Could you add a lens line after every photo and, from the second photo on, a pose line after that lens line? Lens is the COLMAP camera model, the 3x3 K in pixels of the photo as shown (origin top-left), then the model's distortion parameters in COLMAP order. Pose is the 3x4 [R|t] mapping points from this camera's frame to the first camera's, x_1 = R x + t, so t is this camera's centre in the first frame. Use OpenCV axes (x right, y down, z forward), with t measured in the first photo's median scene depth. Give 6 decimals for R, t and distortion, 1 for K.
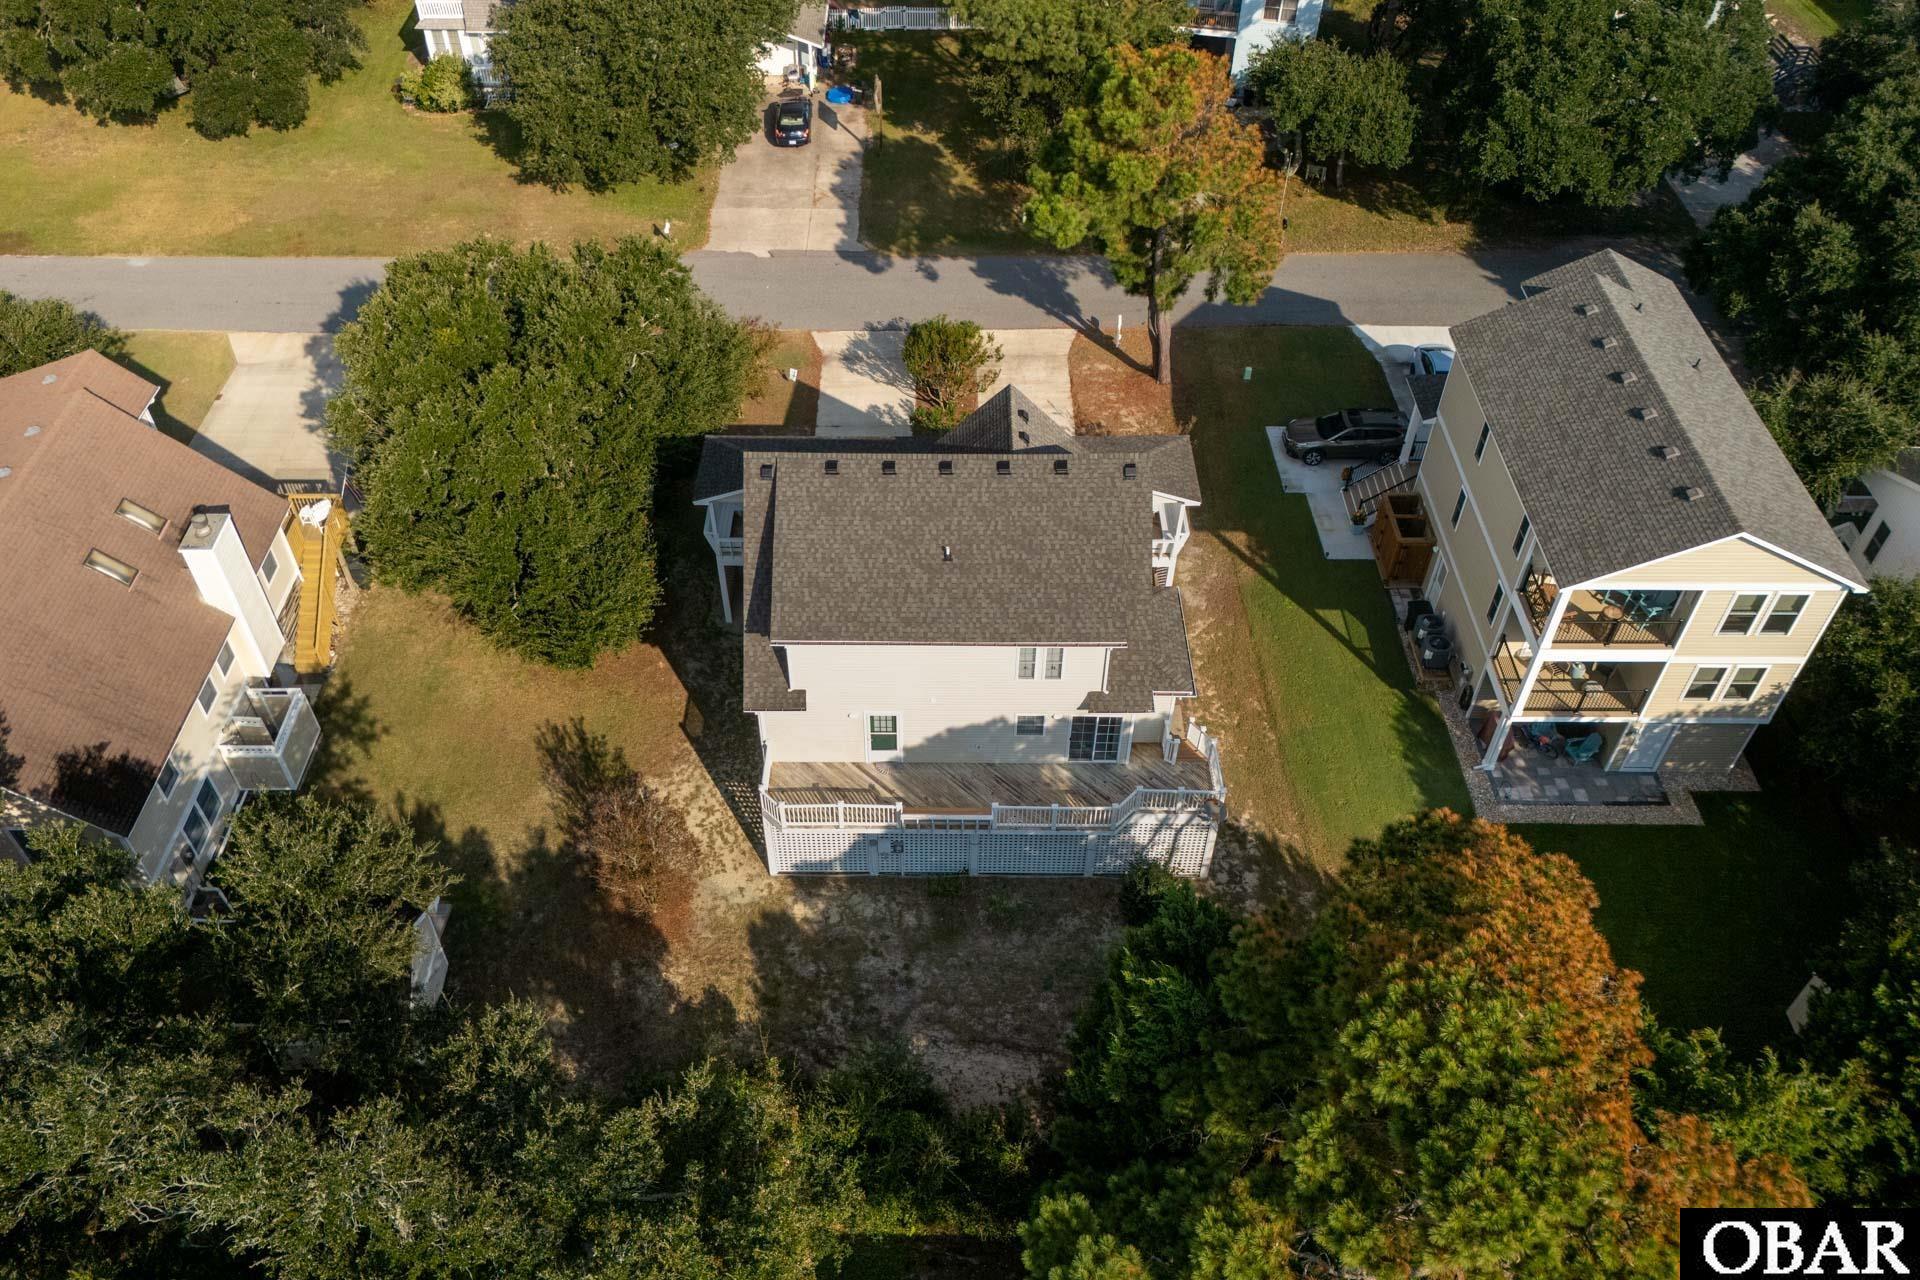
lens RADIAL K [[1391.1, 0, 960.0], [0, 1391.1, 640.0], [0, 0, 1]] dist [0.091302, -0.090124]
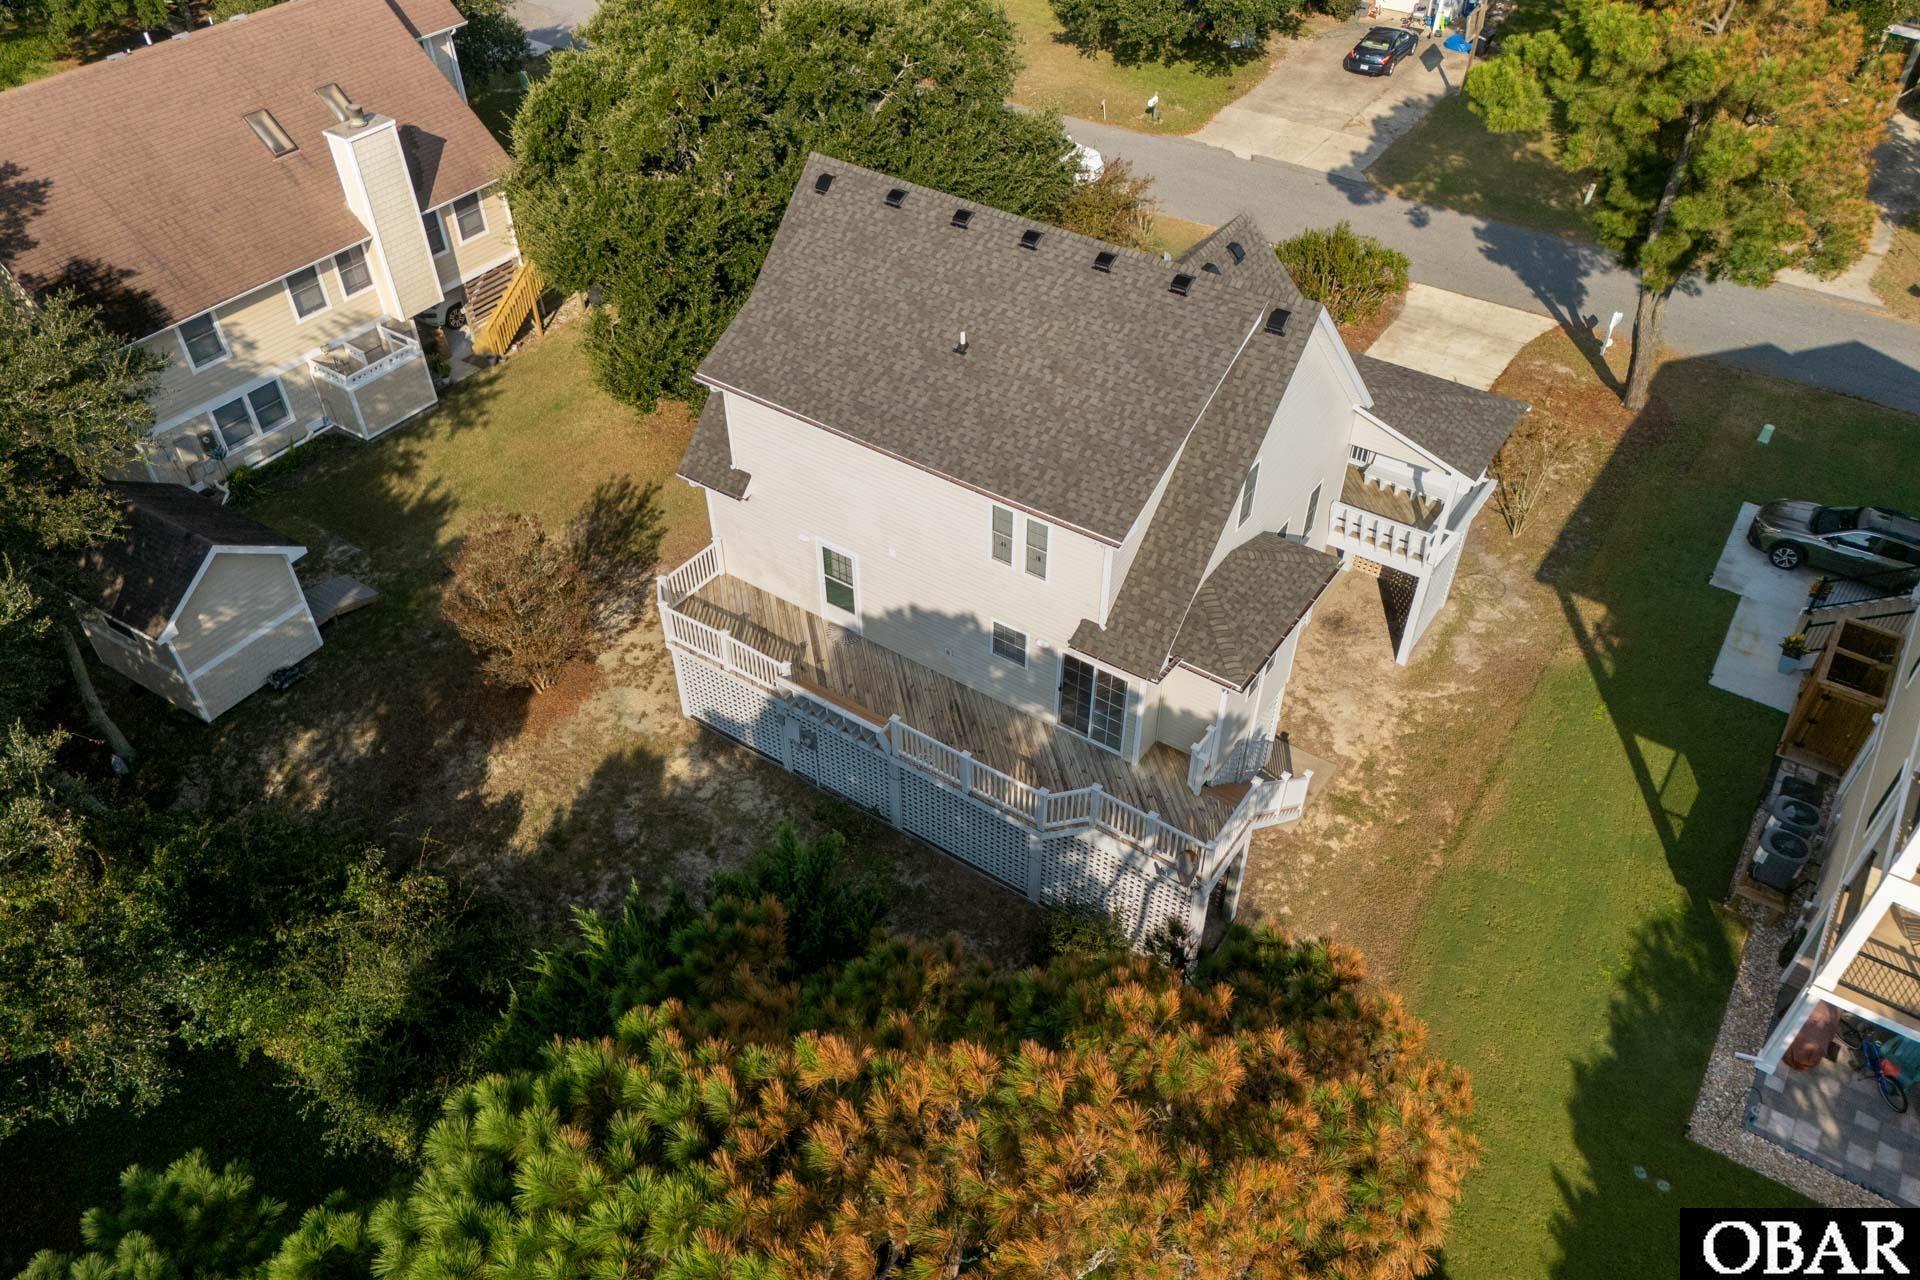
lens RADIAL K [[1391.1, 0, 960.0], [0, 1391.1, 640.0], [0, 0, 1]] dist [0.091302, -0.090124]
pose [[0.837013, 0.376594, -0.396972, 0.289984], [-0.393235, 0.918470, 0.042189, 0.039278], [0.380494, 0.120791, 0.916861, 0.358015]]
